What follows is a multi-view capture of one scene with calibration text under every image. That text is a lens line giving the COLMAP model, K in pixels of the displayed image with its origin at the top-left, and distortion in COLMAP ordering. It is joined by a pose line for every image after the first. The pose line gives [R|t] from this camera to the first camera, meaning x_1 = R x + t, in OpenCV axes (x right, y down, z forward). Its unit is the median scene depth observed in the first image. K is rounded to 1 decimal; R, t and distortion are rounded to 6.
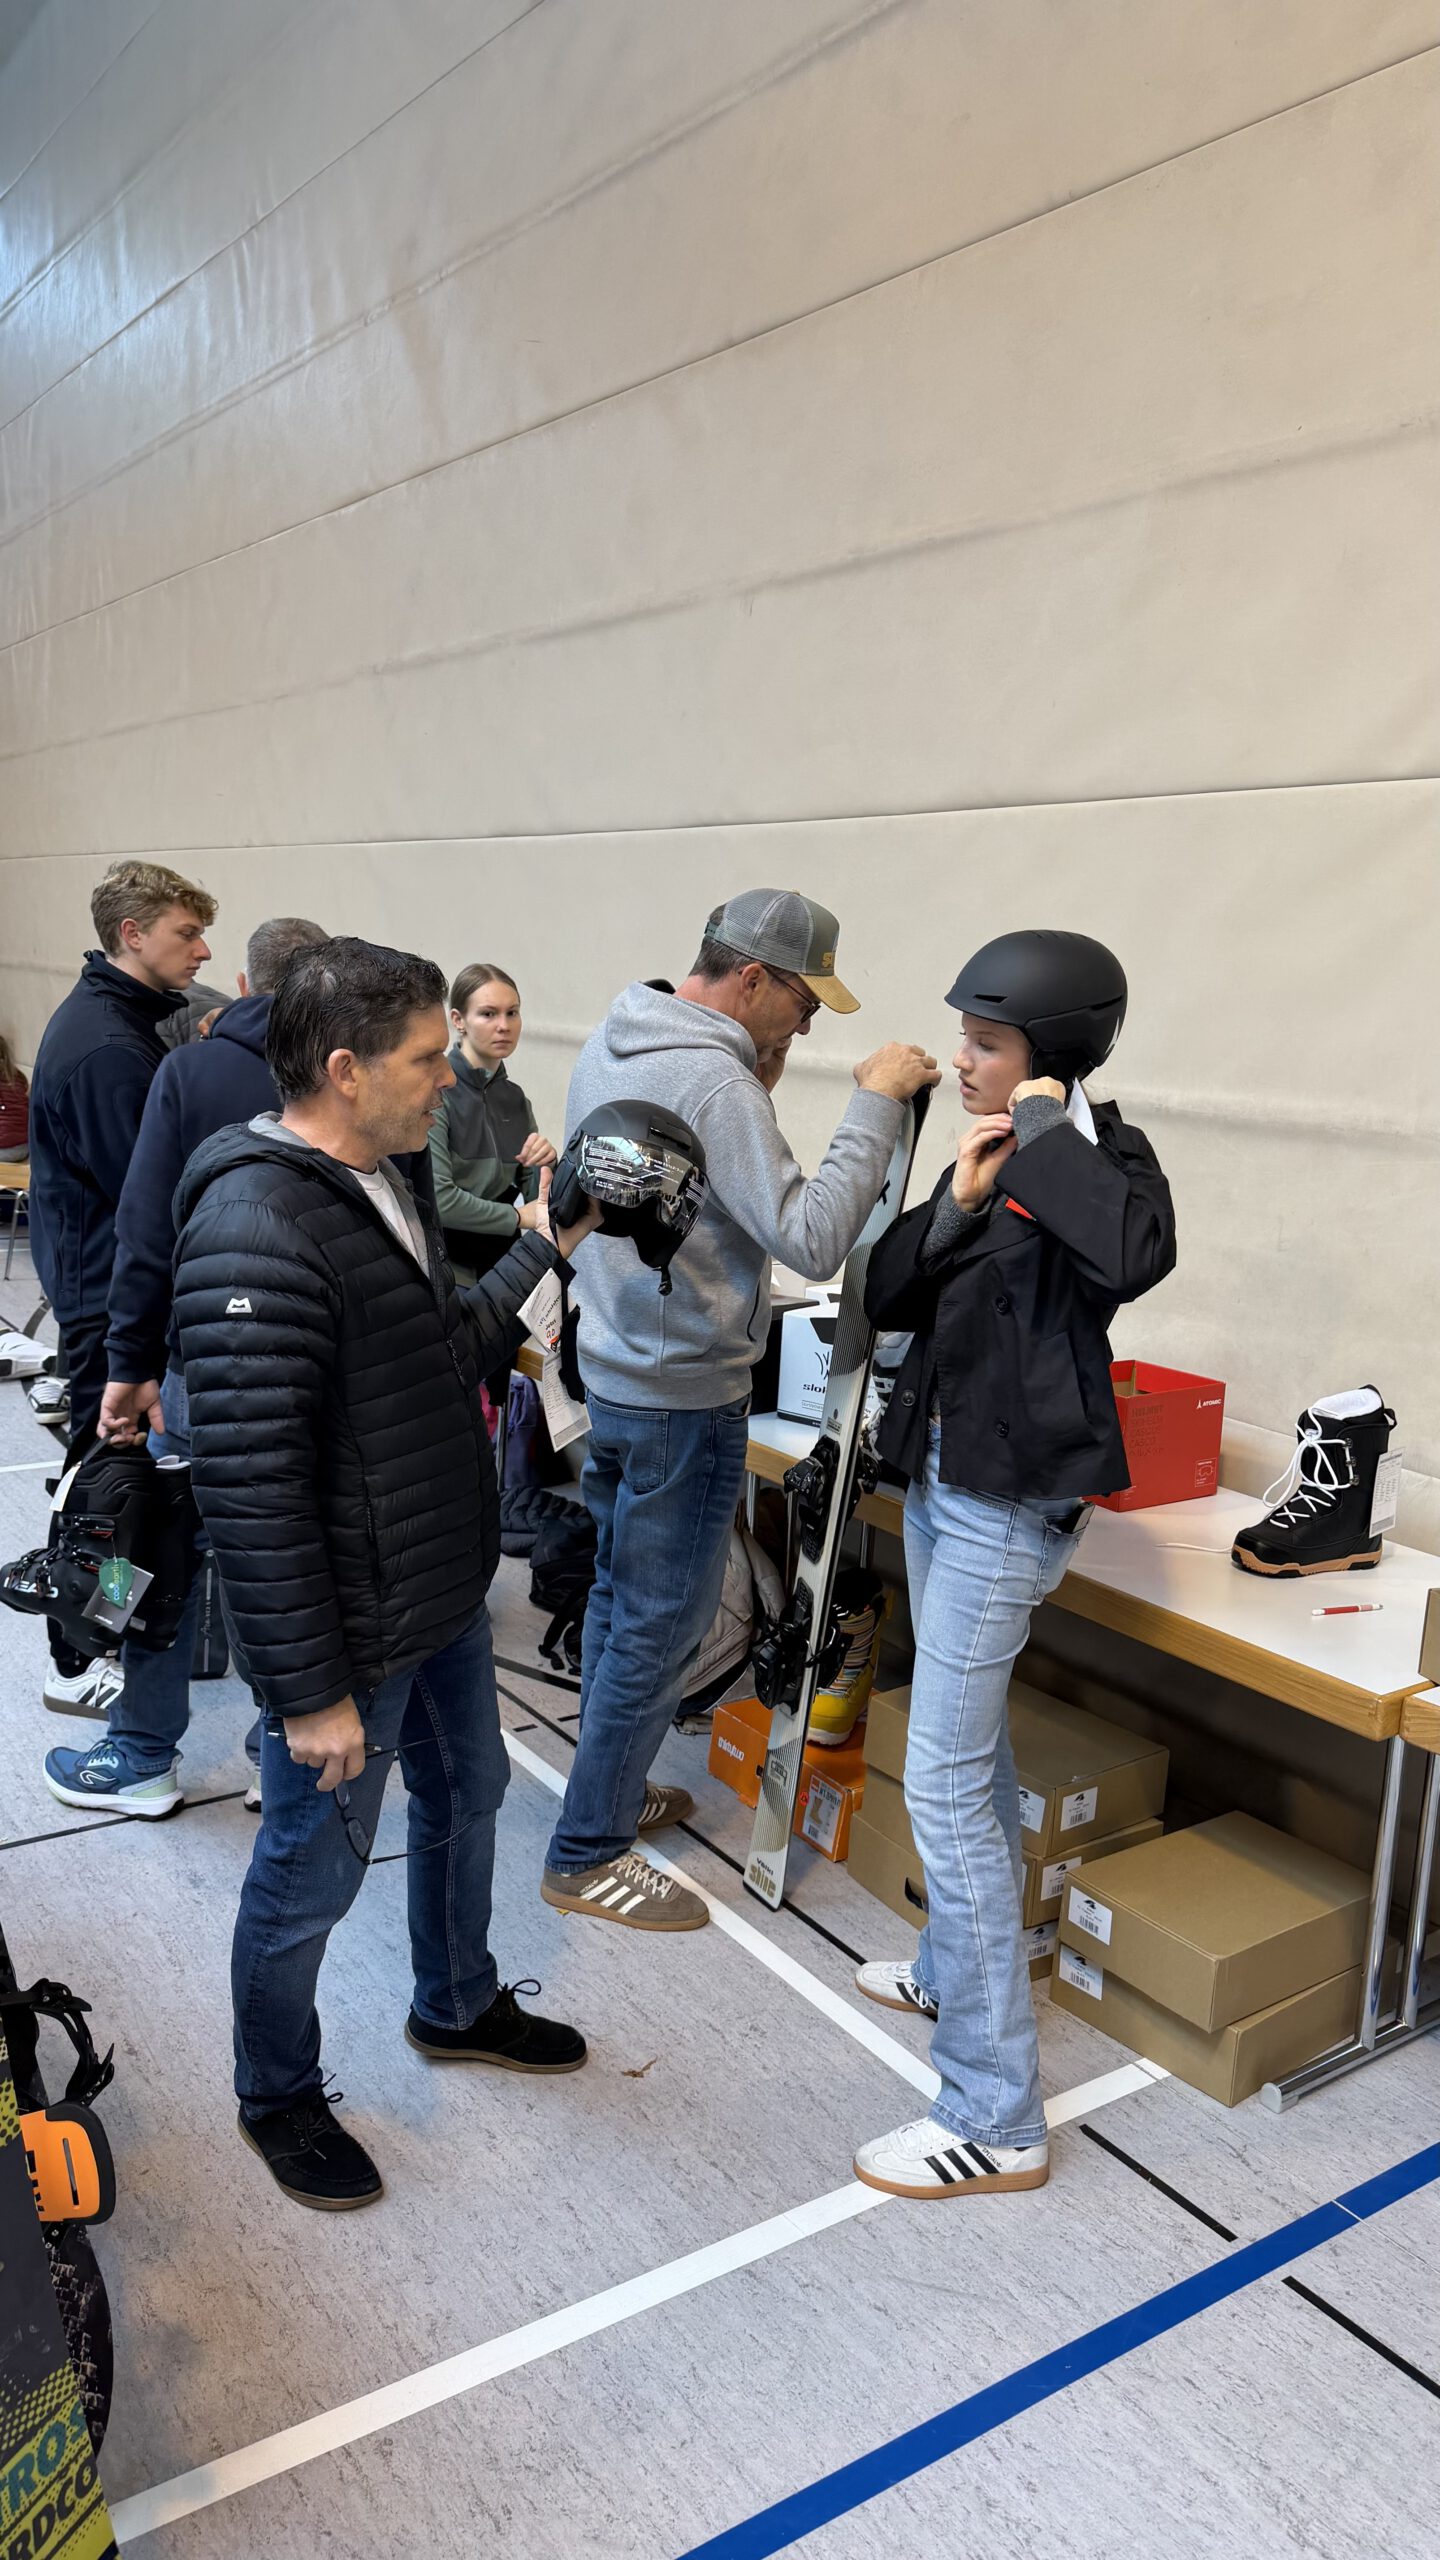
lens RADIAL K [[1815.9, 0, 720.6], [0, 1815.9, 1280.9], [0, 0, 1]] dist [-0.008330, -0.005308]
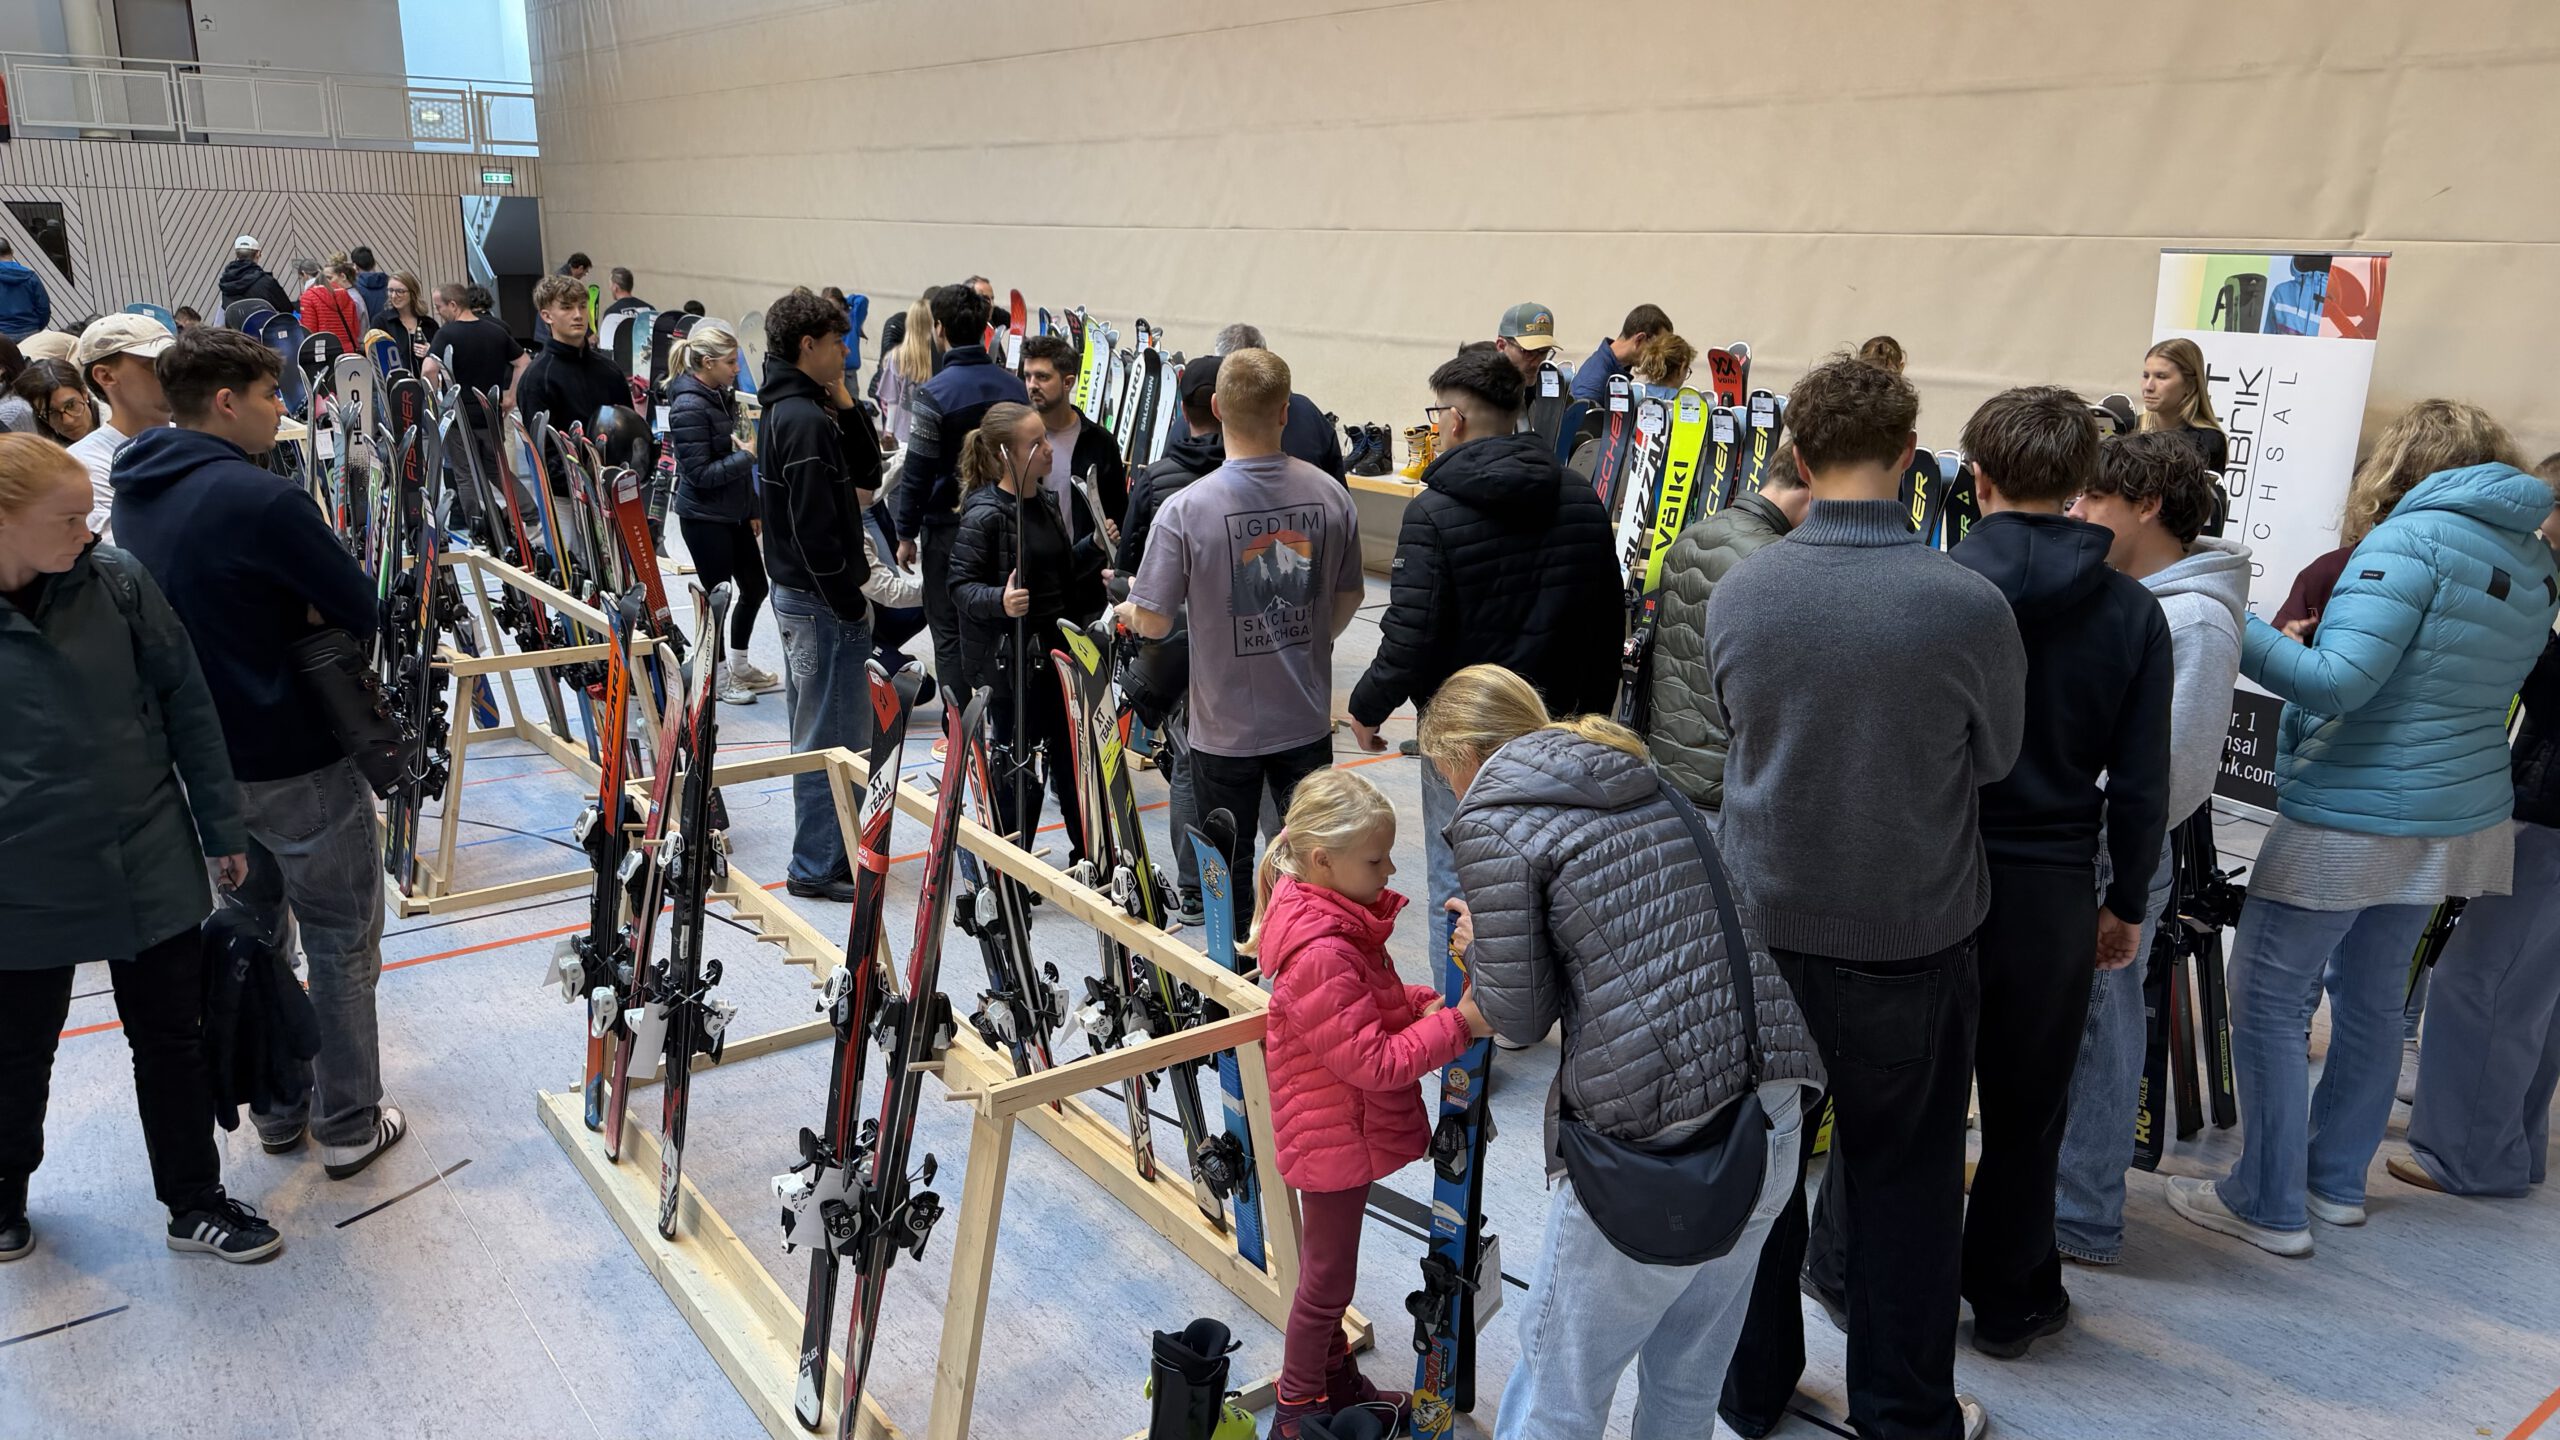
lens RADIAL K [[1815.9, 0, 1280.8], [0, 1815.9, 720.2], [0, 0, 1]] dist [-0.008330, -0.005308]
pose [[0.998708, -0.048114, 0.016355, 0.372350], [0.046199, 0.993695, 0.102157, 0.247851], [-0.021167, -0.101270, 0.994634, -1.891692]]
